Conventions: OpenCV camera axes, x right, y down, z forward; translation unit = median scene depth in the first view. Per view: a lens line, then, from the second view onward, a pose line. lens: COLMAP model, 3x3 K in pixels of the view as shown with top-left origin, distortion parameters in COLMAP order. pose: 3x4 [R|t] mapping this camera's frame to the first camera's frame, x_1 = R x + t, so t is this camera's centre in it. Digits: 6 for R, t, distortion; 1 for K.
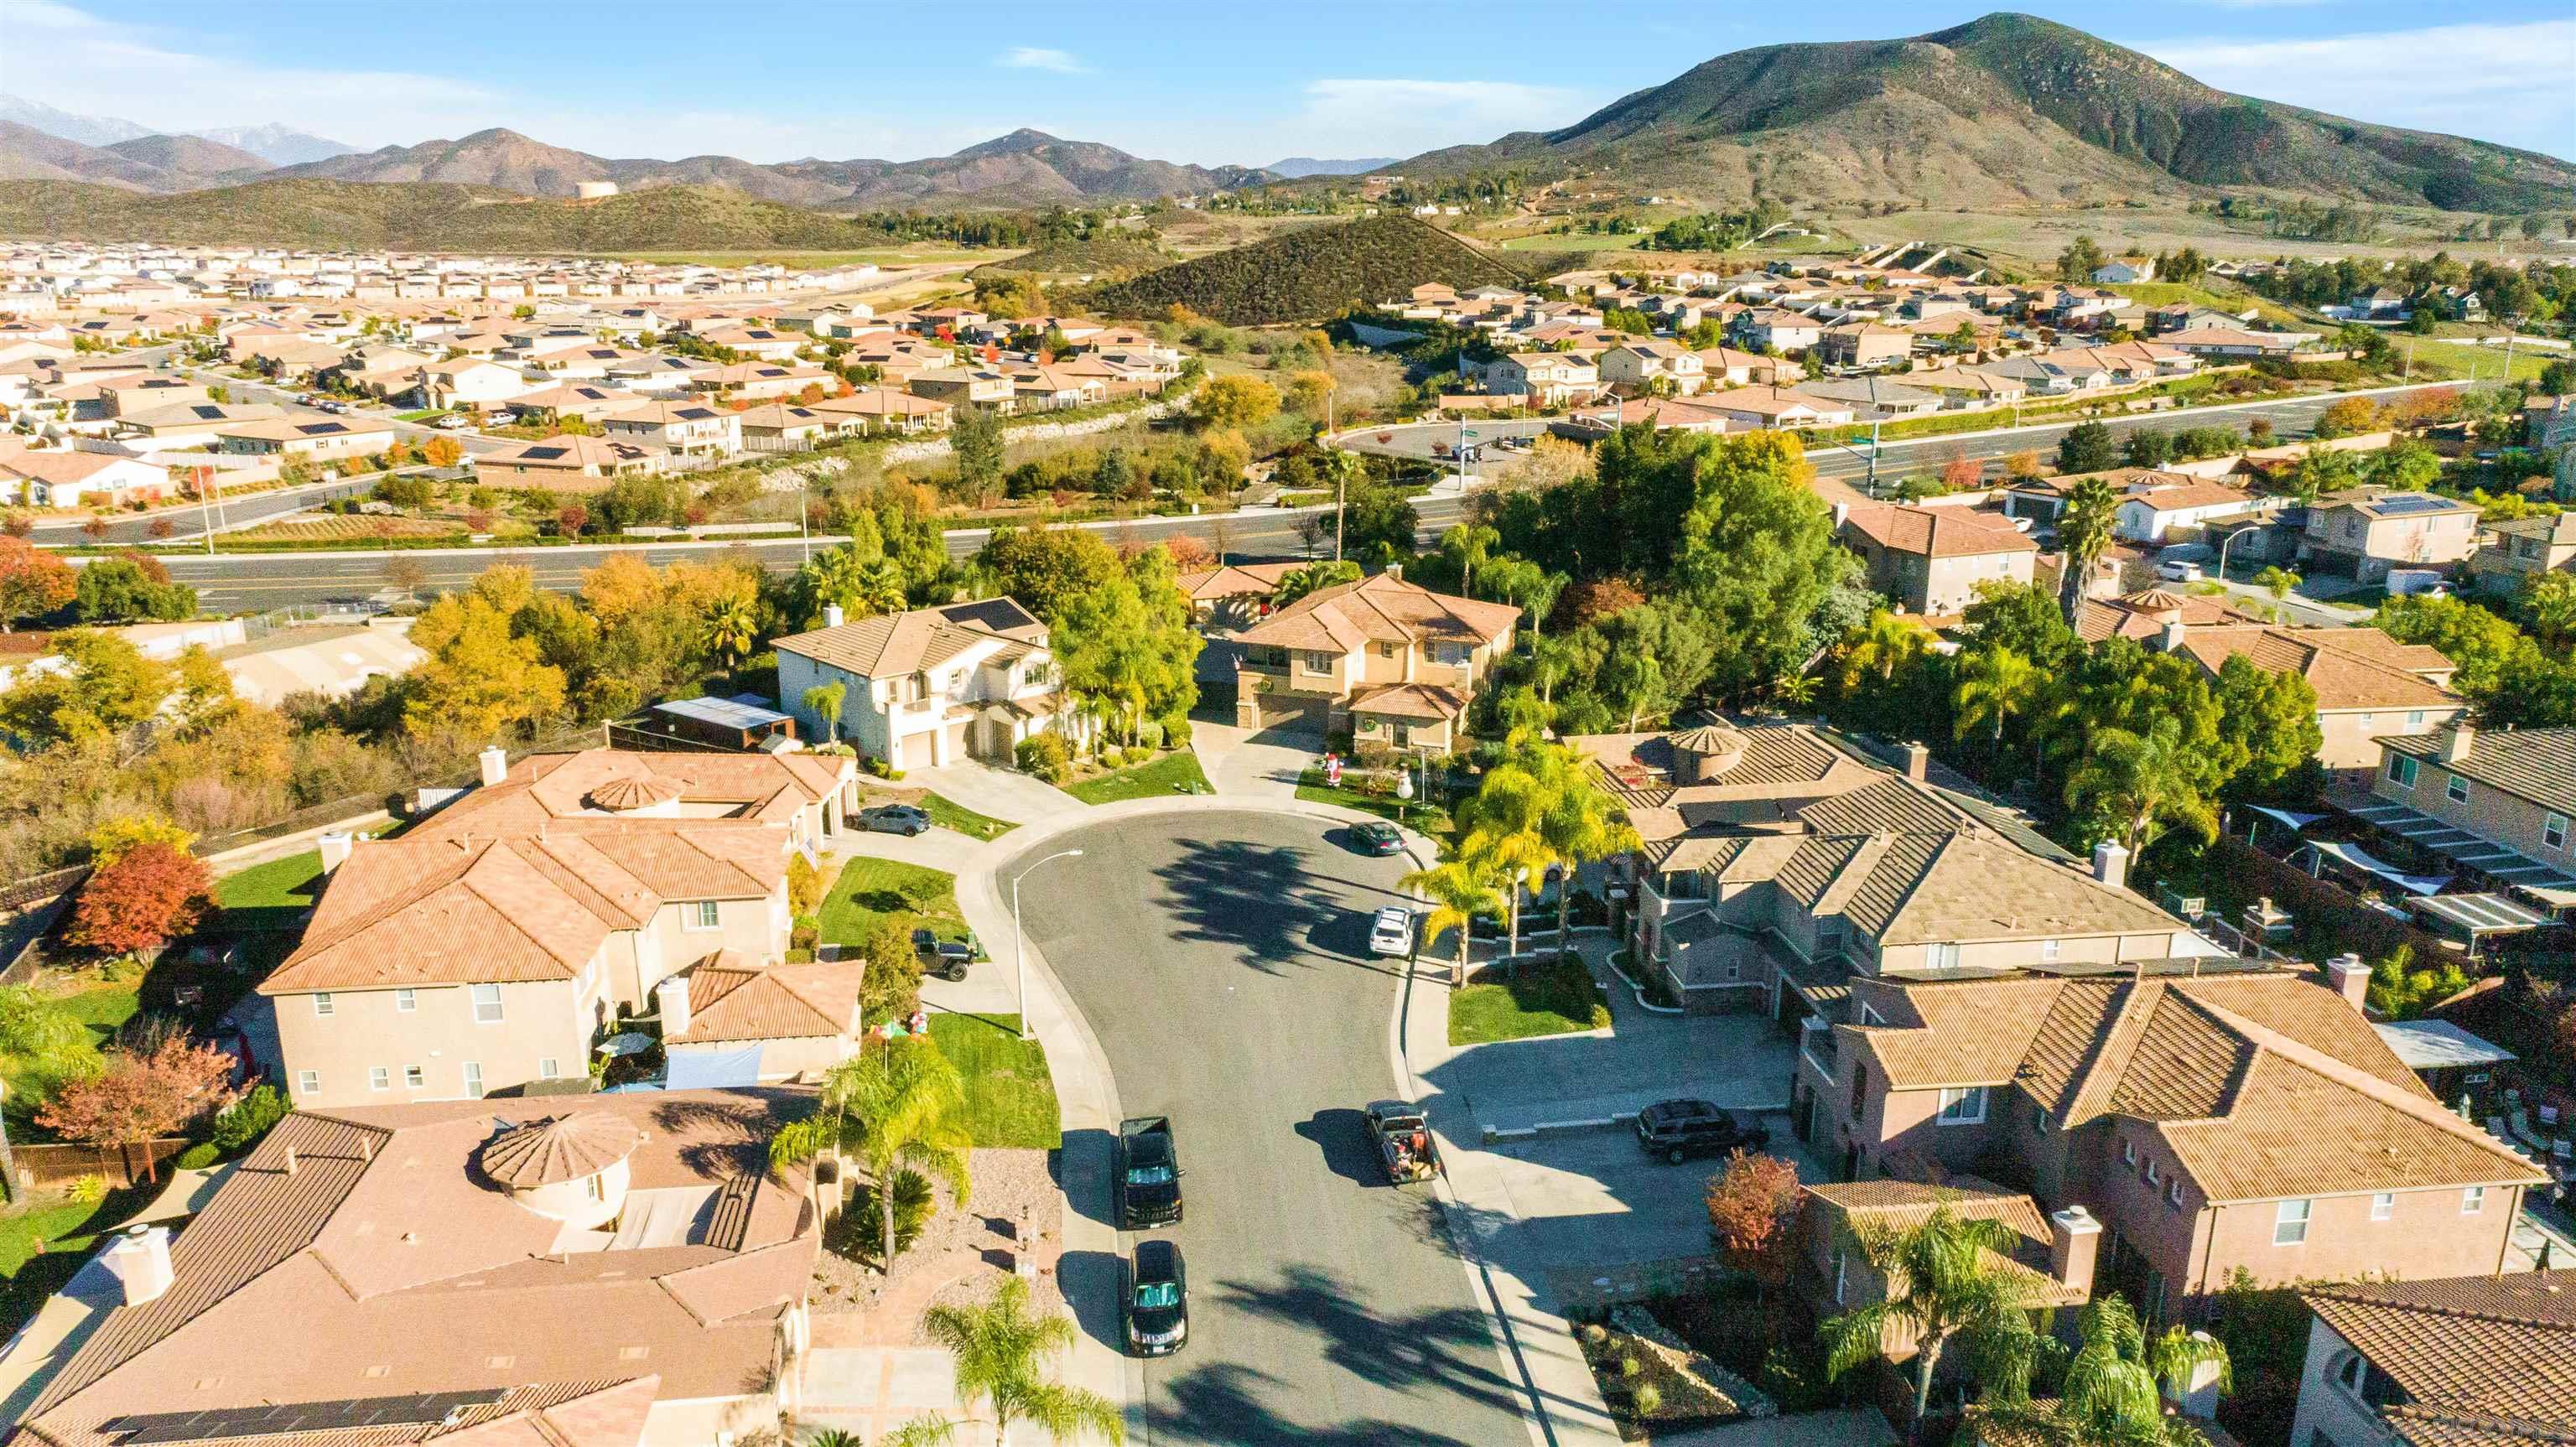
lens RADIAL K [[1751.4, 0, 1284.5], [0, 1751.4, 726.6], [0, 0, 1]] dist [-0.006441, 0.007650]
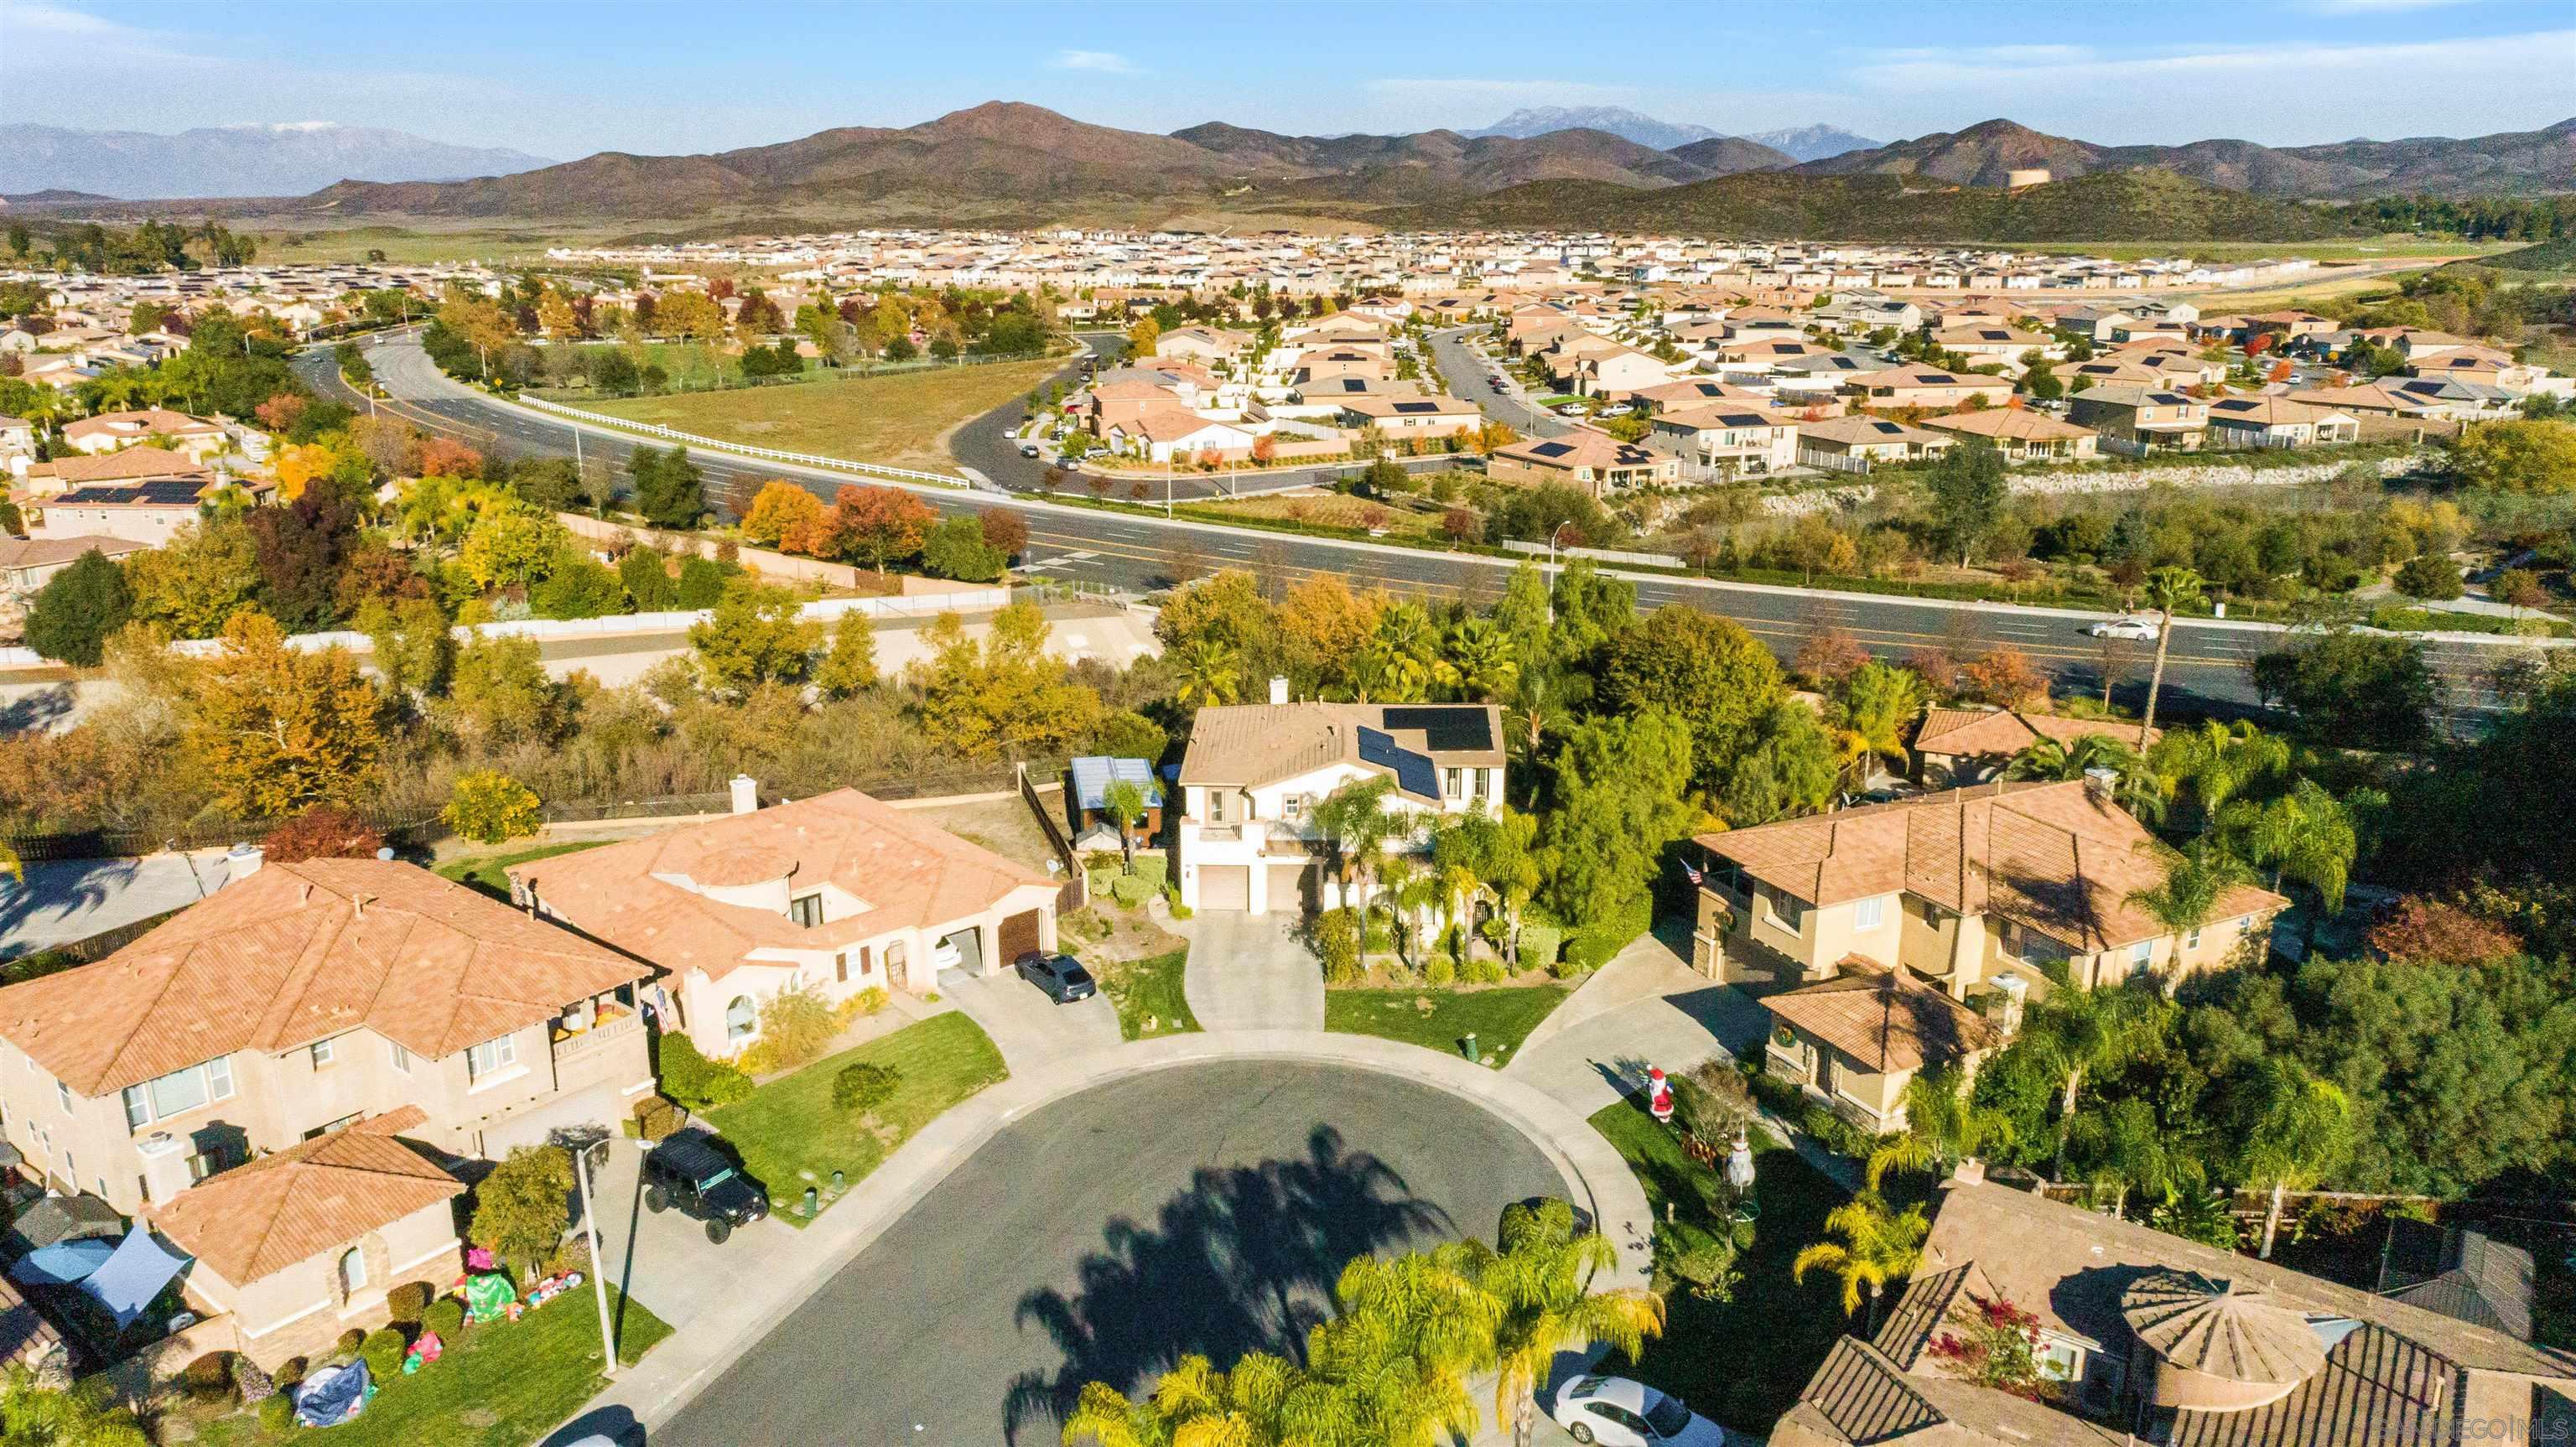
lens RADIAL K [[1751.4, 0, 1294.4], [0, 1751.4, 726.5], [0, 0, 1]] dist [-0.006441, 0.007650]
pose [[0.711181, 0.191830, -0.676330, 0.067641], [-0.188622, 0.978843, 0.079291, -0.025973], [0.677232, 0.071181, 0.732318, 0.097085]]
